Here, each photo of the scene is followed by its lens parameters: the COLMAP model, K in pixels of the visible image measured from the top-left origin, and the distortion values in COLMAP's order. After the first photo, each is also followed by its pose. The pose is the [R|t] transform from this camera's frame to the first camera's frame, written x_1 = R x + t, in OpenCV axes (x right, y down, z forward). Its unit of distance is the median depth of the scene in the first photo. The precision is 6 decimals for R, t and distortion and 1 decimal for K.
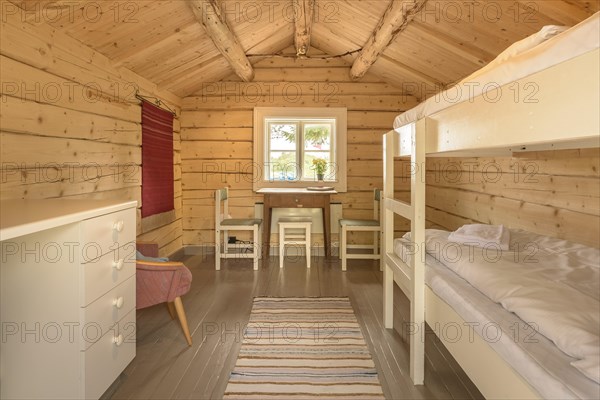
lens RADIAL K [[432.5, 0, 300.0], [0, 432.5, 200.0], [0, 0, 1]] dist [-0.005250, -0.001211]
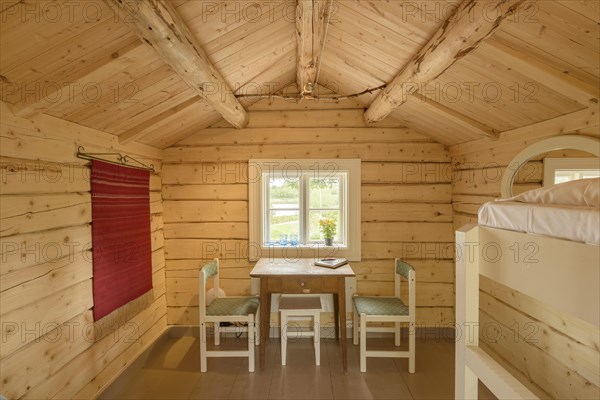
lens RADIAL K [[256.8, 0, 293.3], [0, 256.8, 199.6], [0, 0, 1]] dist [-0.001550, -0.000162]
pose [[0.999916, -0.009227, -0.009099, -0.017538], [0.009703, 0.998505, 0.053790, -0.166694], [0.008589, -0.053874, 0.998511, 0.514225]]
